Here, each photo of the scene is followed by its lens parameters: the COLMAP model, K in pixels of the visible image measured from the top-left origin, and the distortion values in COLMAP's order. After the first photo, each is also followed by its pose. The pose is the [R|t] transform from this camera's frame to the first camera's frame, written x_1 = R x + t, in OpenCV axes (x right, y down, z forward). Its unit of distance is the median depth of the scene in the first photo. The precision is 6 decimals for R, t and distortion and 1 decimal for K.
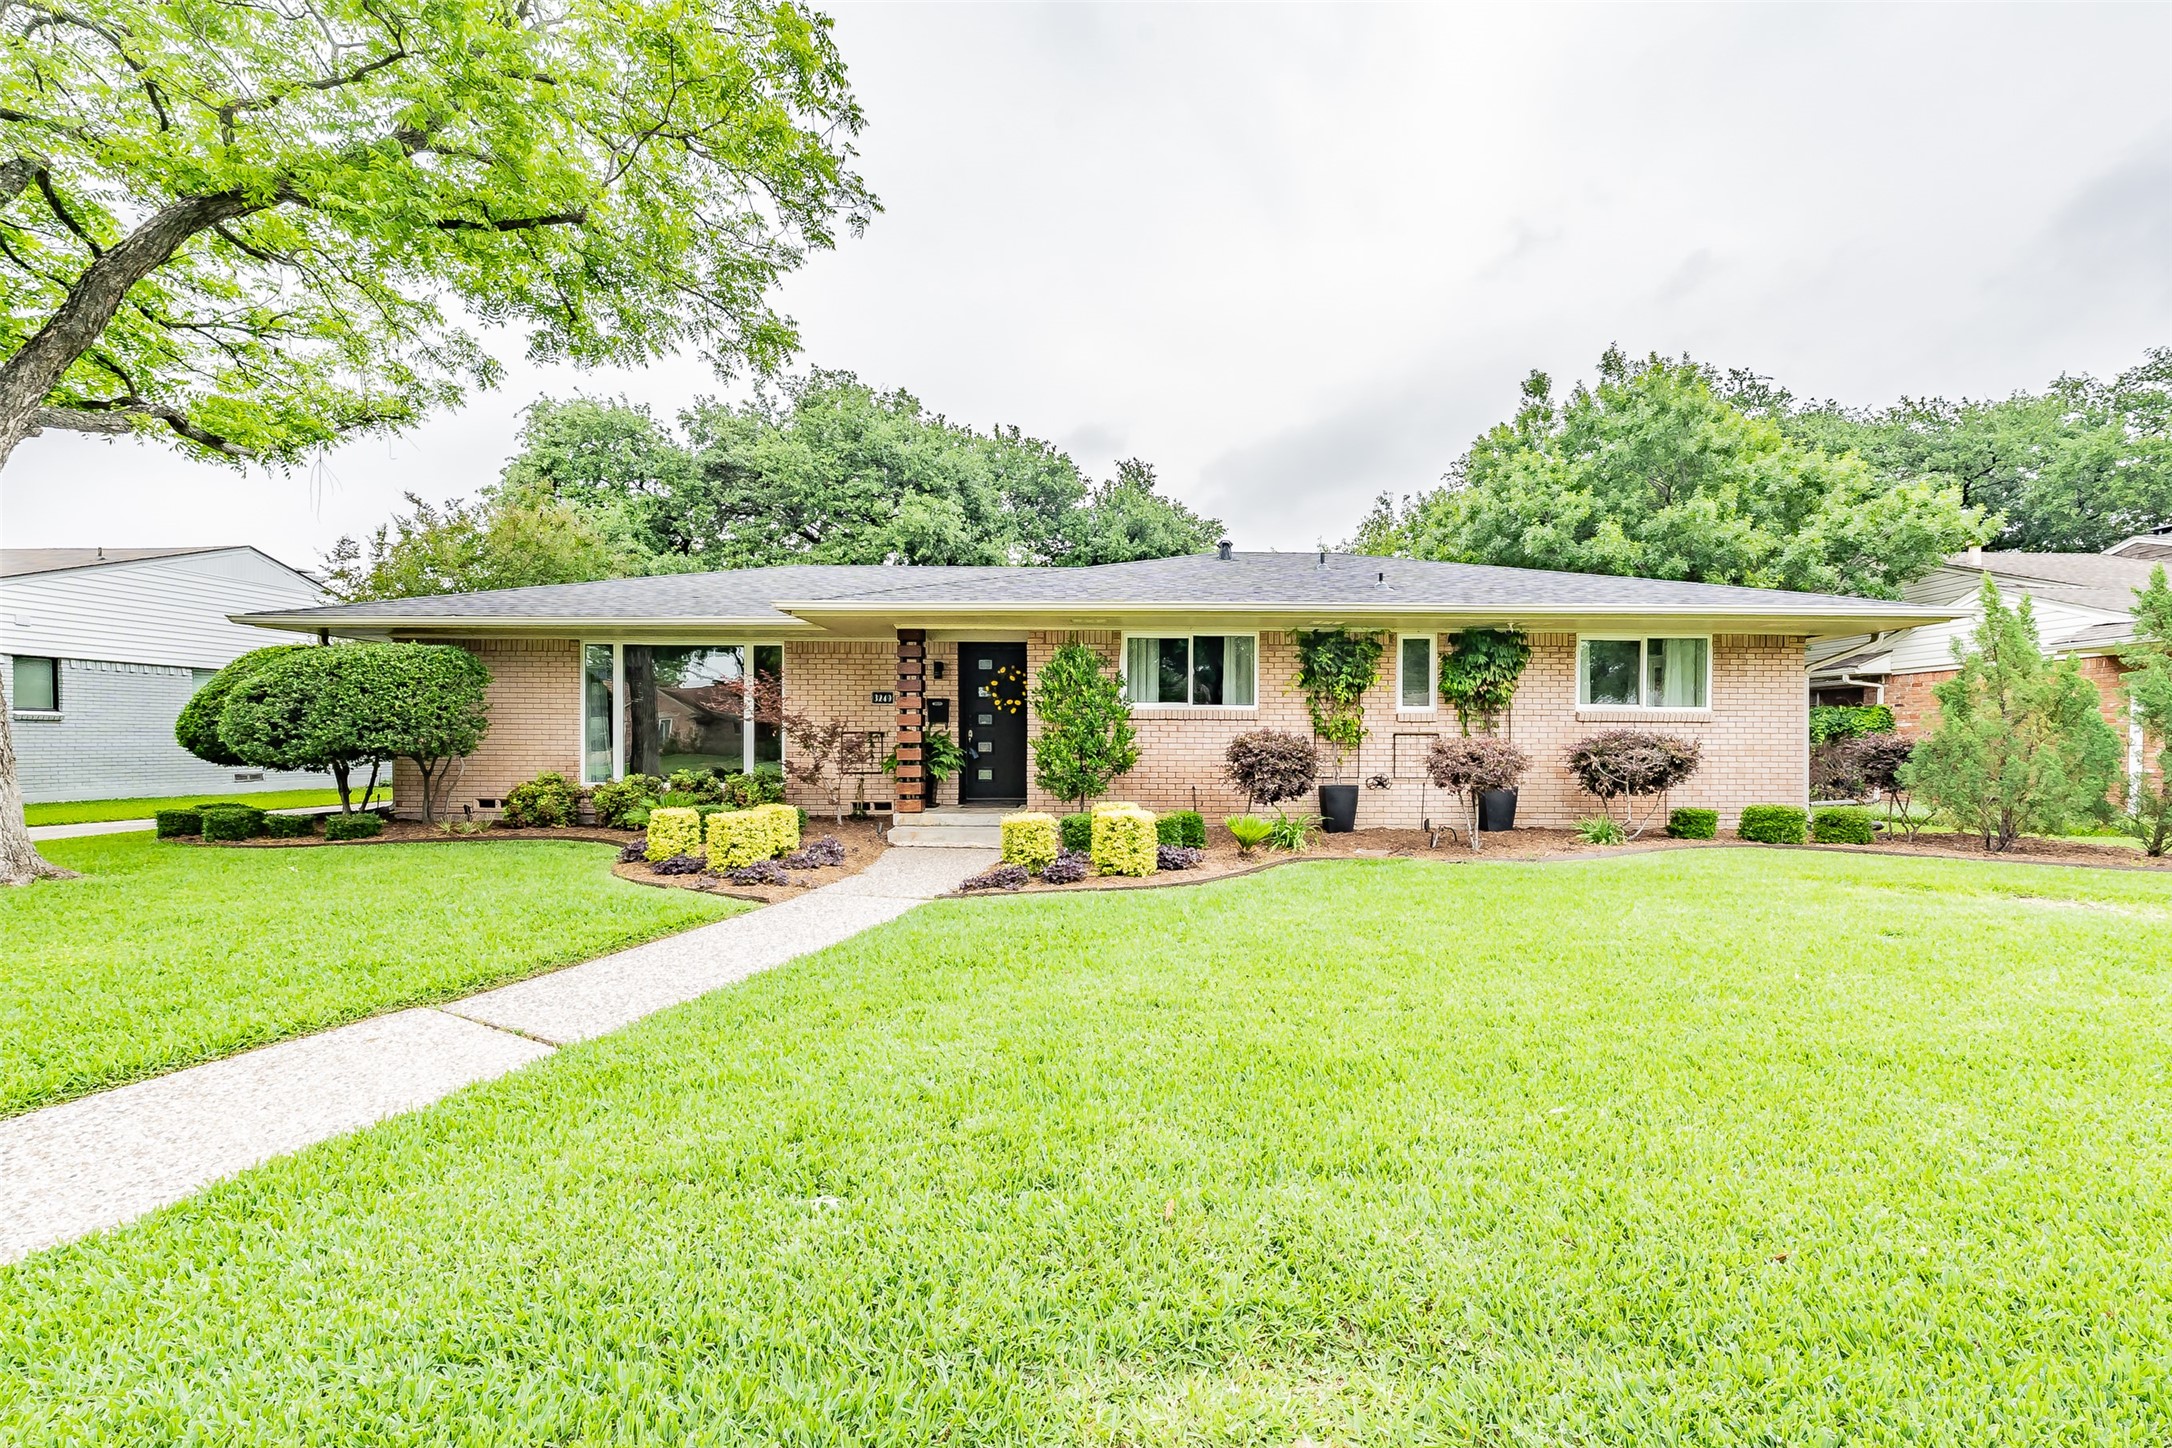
lens RADIAL K [[716.5, 0, 1096.2], [0, 716.5, 733.6], [0, 0, 1]] dist [-0.002134, 0.000324]
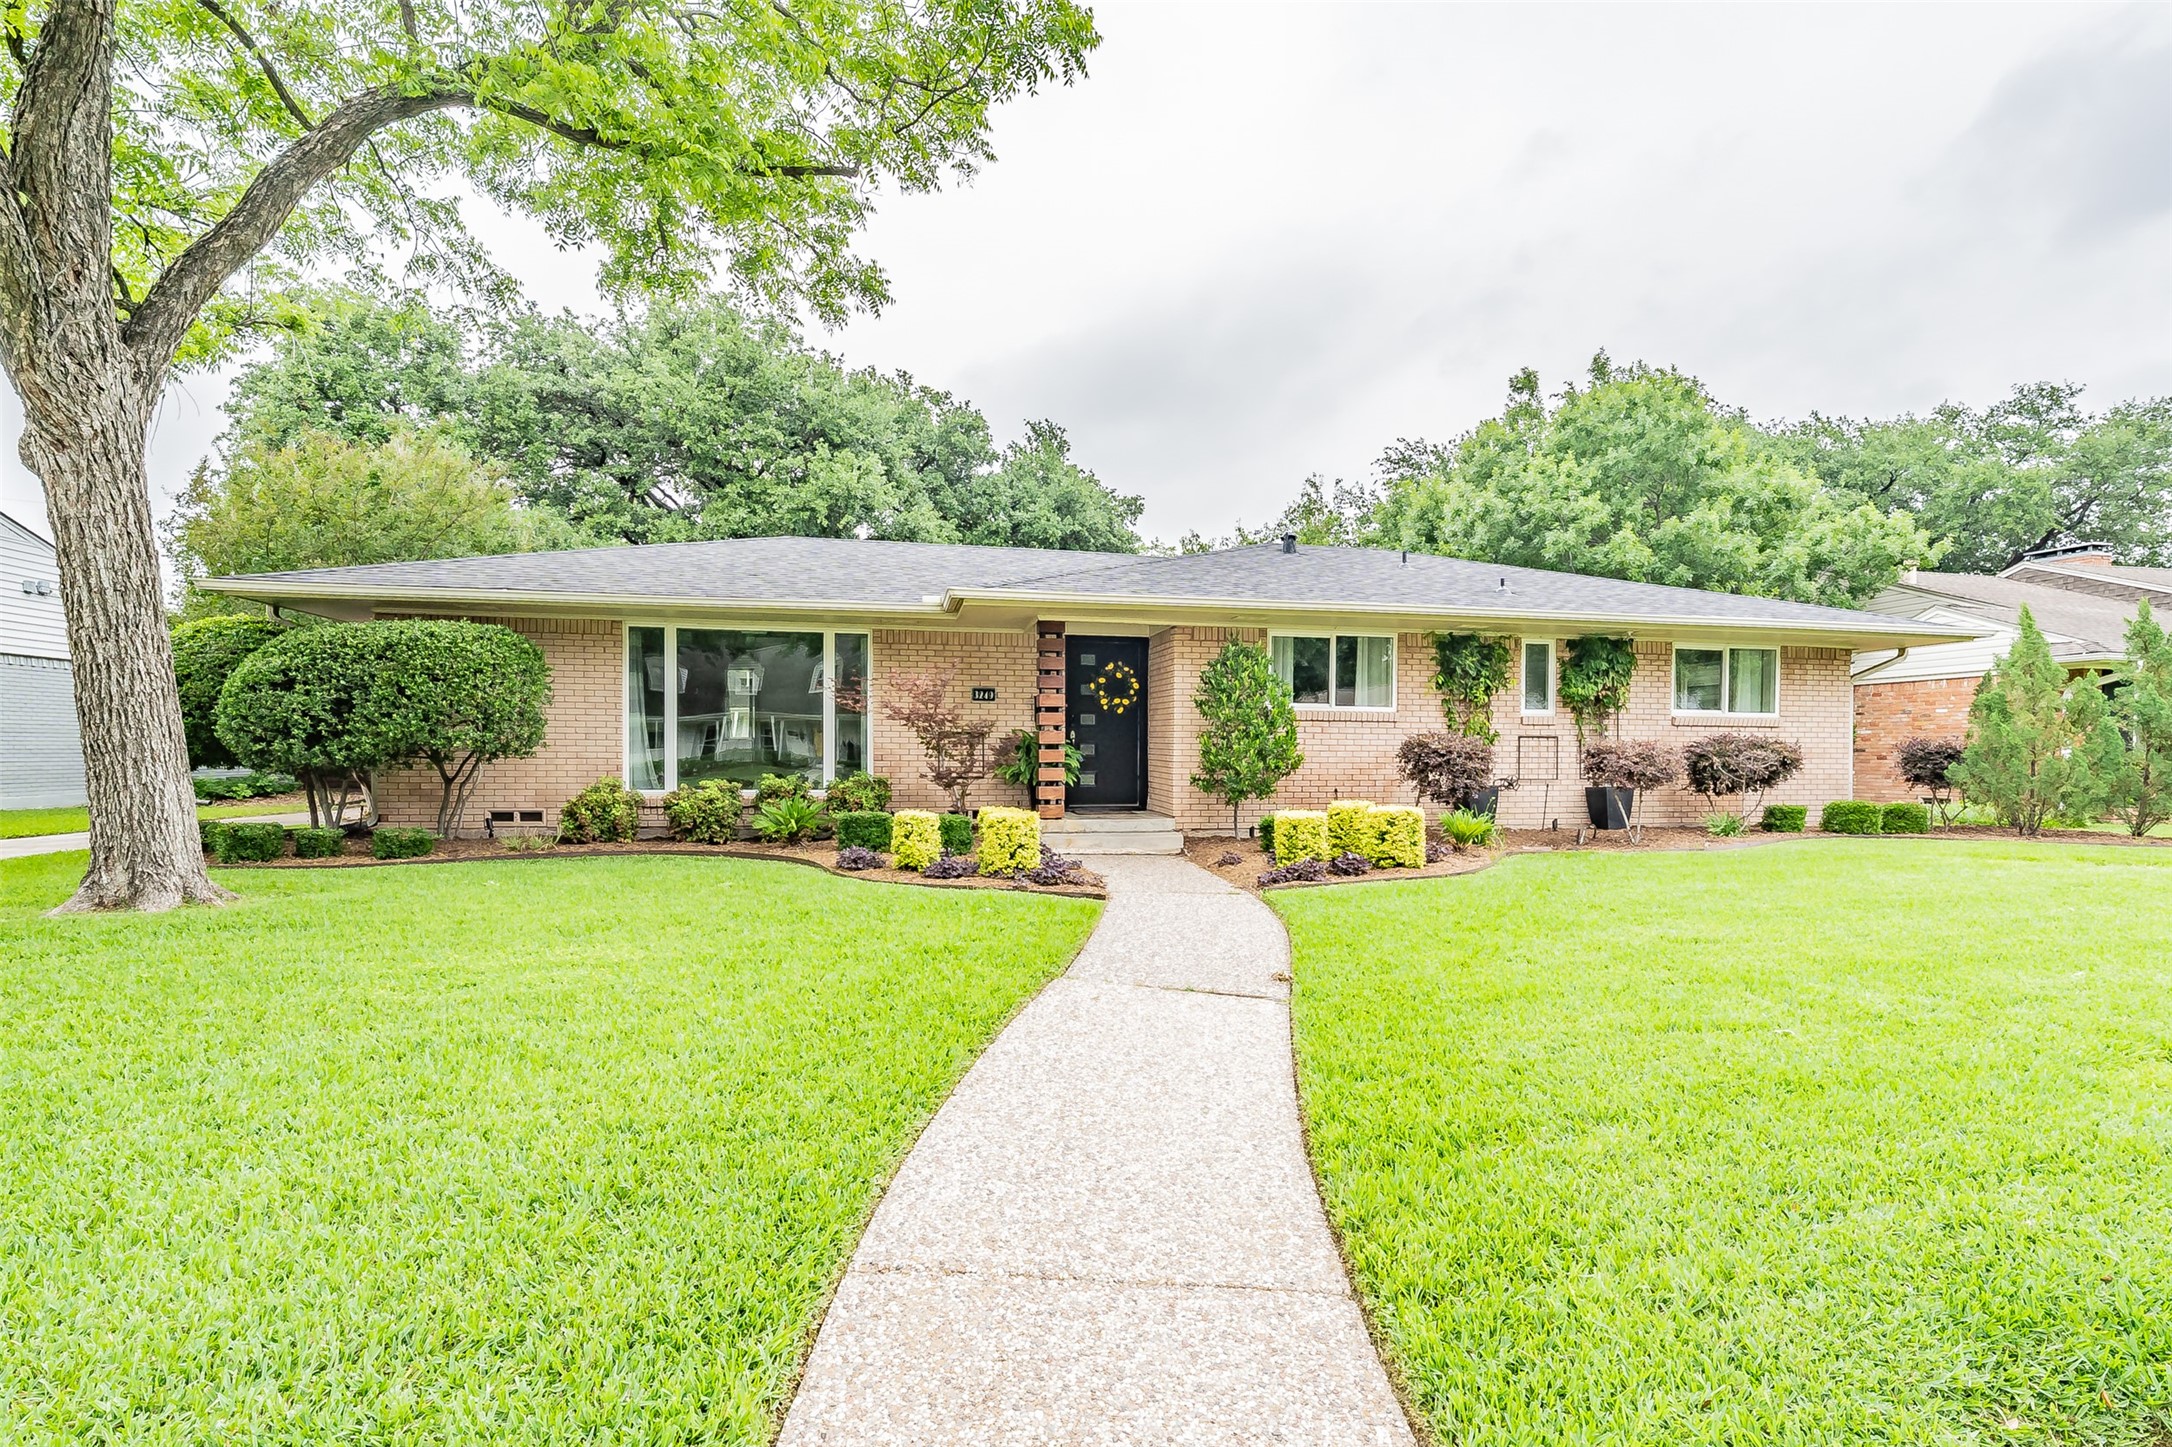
lens RADIAL K [[853.2, 0, 1084.9], [0, 853.2, 737.6], [0, 0, 1]] dist [0.005677, -0.000847]
pose [[0.984623, 0.004005, 0.174645, -0.366160], [-0.003655, 0.999991, -0.002330, 0.006886], [-0.174653, 0.001656, 0.984629, -0.086698]]
